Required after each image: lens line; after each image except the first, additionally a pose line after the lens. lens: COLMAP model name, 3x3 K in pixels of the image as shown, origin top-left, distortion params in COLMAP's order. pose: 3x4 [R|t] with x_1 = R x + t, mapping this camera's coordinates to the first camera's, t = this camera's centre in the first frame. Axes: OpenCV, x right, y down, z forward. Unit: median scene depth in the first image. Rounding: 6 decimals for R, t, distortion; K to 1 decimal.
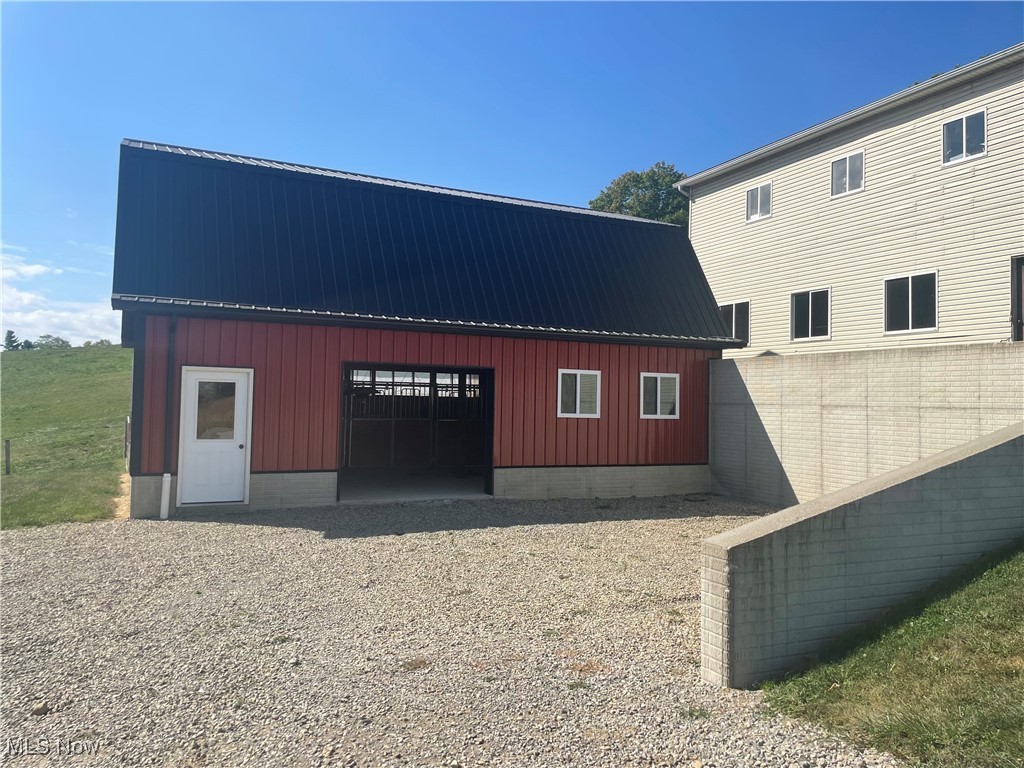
lens RADIAL K [[771.5, 0, 512.0], [0, 771.5, 381.5], [0, 0, 1]] dist [0.075891, -0.103193]
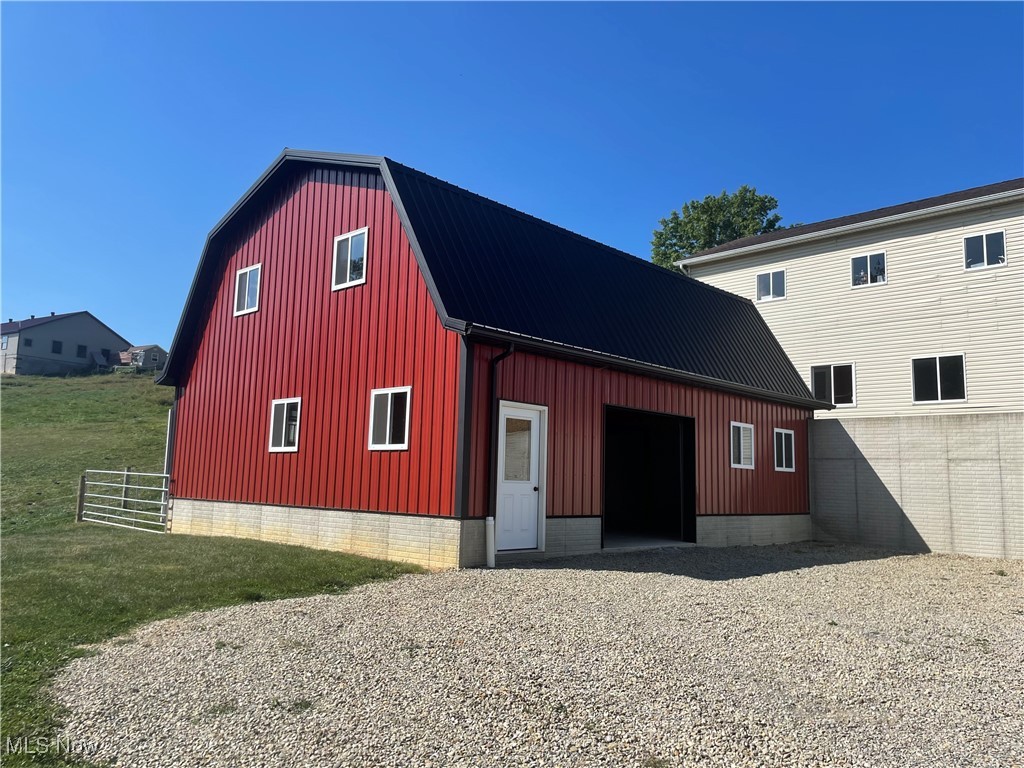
lens RADIAL K [[771.5, 0, 511.6], [0, 771.5, 382.1], [0, 0, 1]] dist [0.075891, -0.103193]
pose [[0.936638, 0.051237, 0.346532, -0.570624], [-0.019022, 0.995225, -0.095737, 0.036371], [-0.349782, 0.083079, 0.933140, 0.105165]]
